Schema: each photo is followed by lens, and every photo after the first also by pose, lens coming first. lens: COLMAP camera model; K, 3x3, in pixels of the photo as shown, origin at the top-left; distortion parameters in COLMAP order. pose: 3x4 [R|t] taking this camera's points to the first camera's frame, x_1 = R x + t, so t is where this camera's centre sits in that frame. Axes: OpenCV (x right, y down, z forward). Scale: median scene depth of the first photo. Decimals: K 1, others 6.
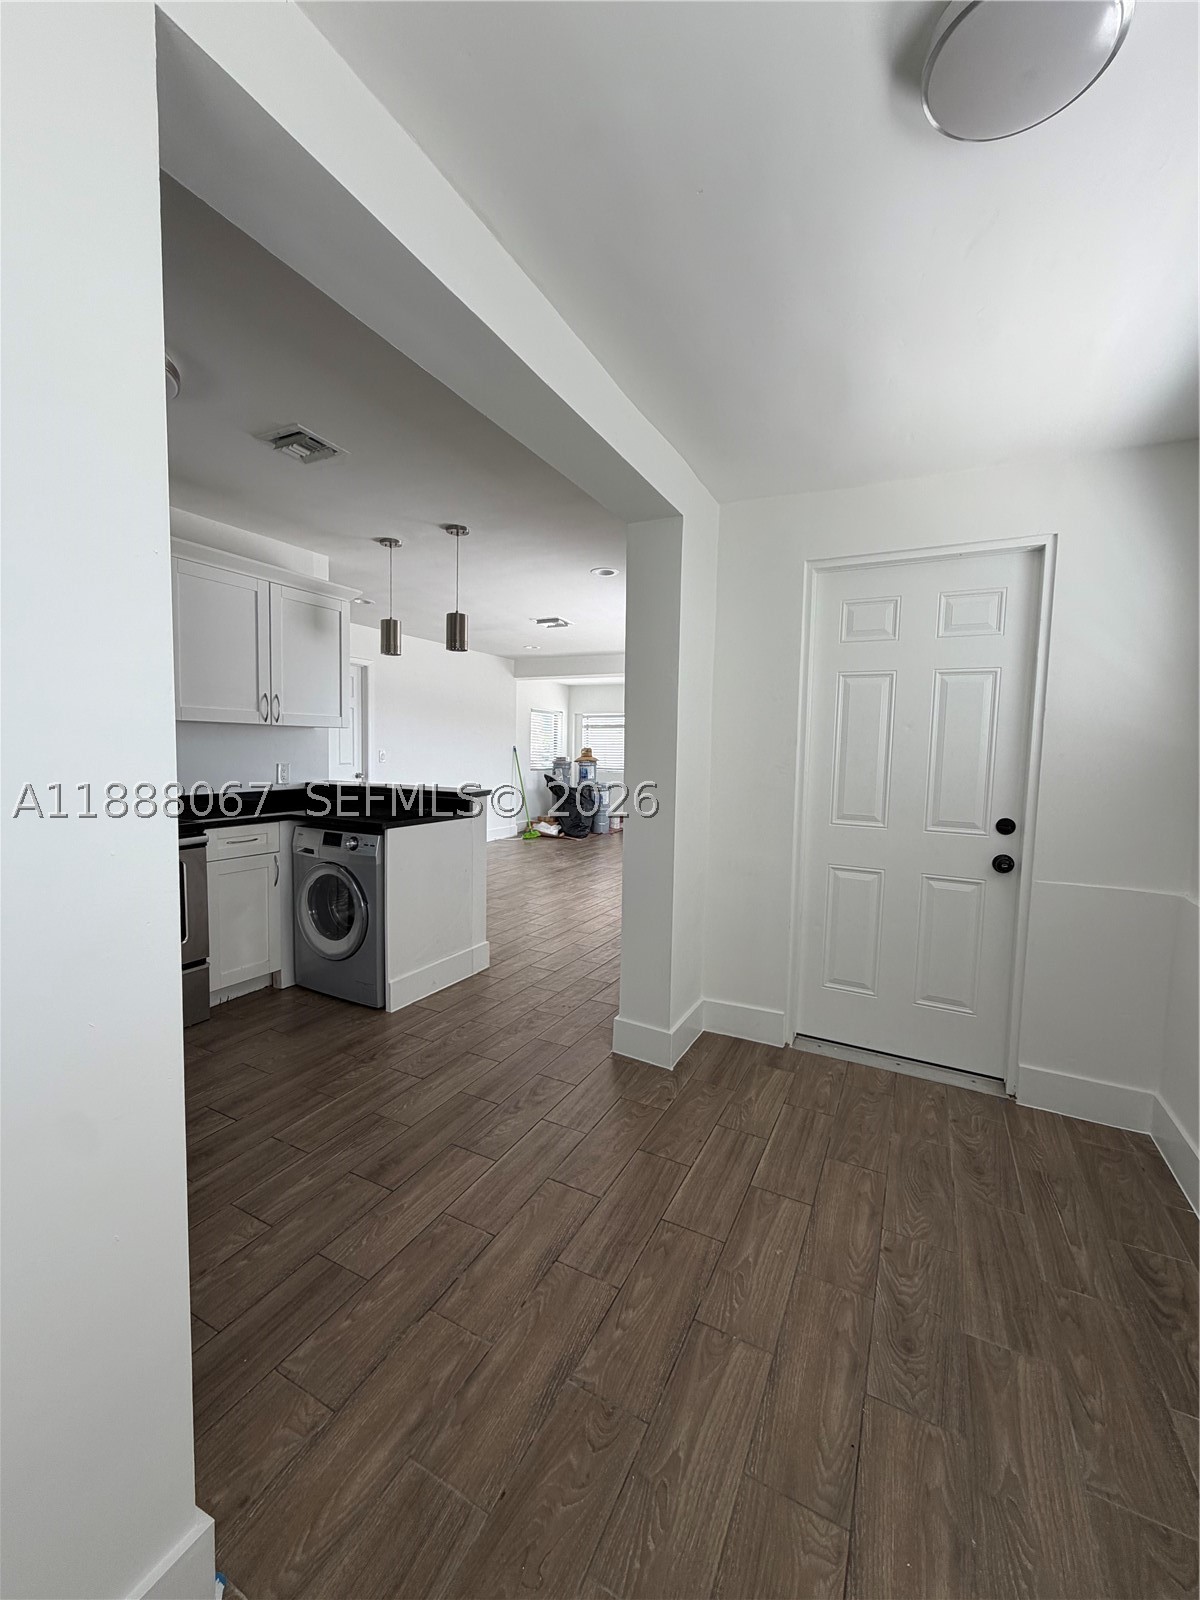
lens RADIAL K [[636.6, 0, 598.7], [0, 636.6, 795.0], [0, 0, 1]] dist [0.002356, 0.000004]
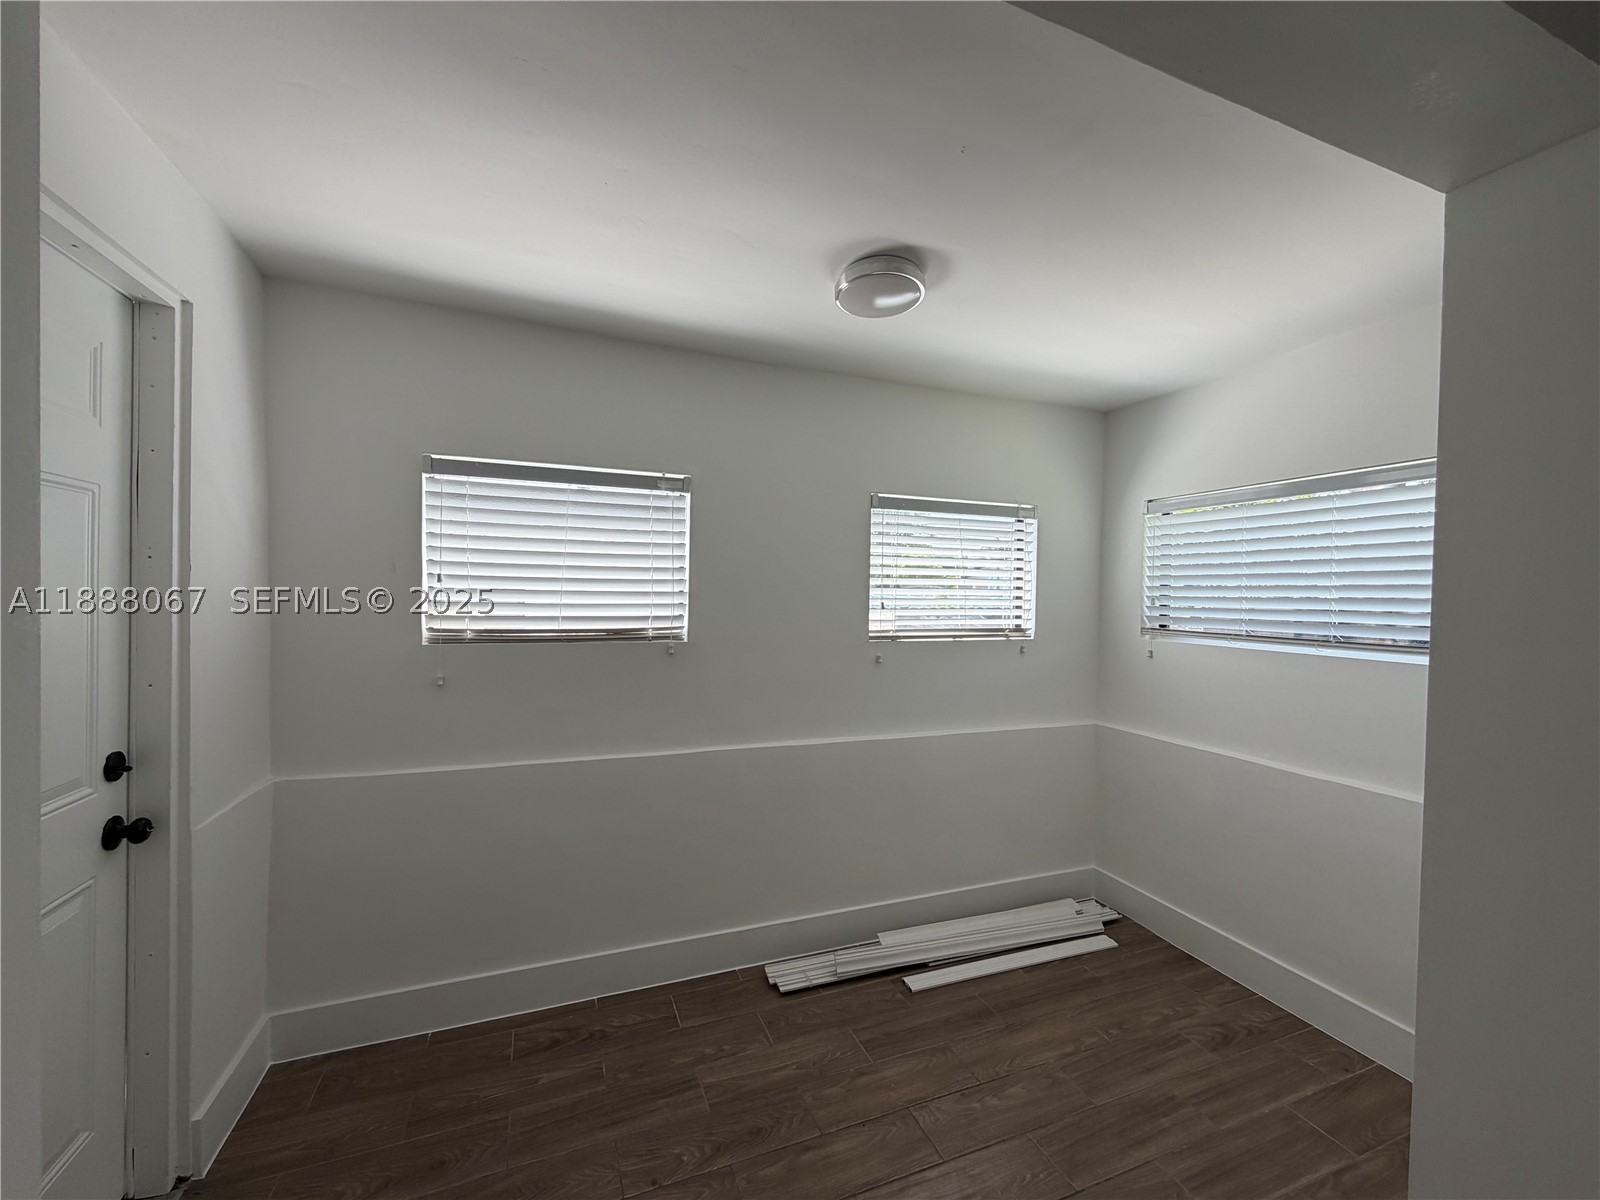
lens RADIAL K [[636.6, 0, 800.0], [0, 636.6, 600.0], [0, 0, 1]] dist [0.002356, 0.000004]
pose [[-0.751842, -0.046634, 0.657692, -0.142594], [0.010848, 0.996486, 0.083058, -0.105871], [-0.659254, 0.069581, -0.748694, 0.770169]]
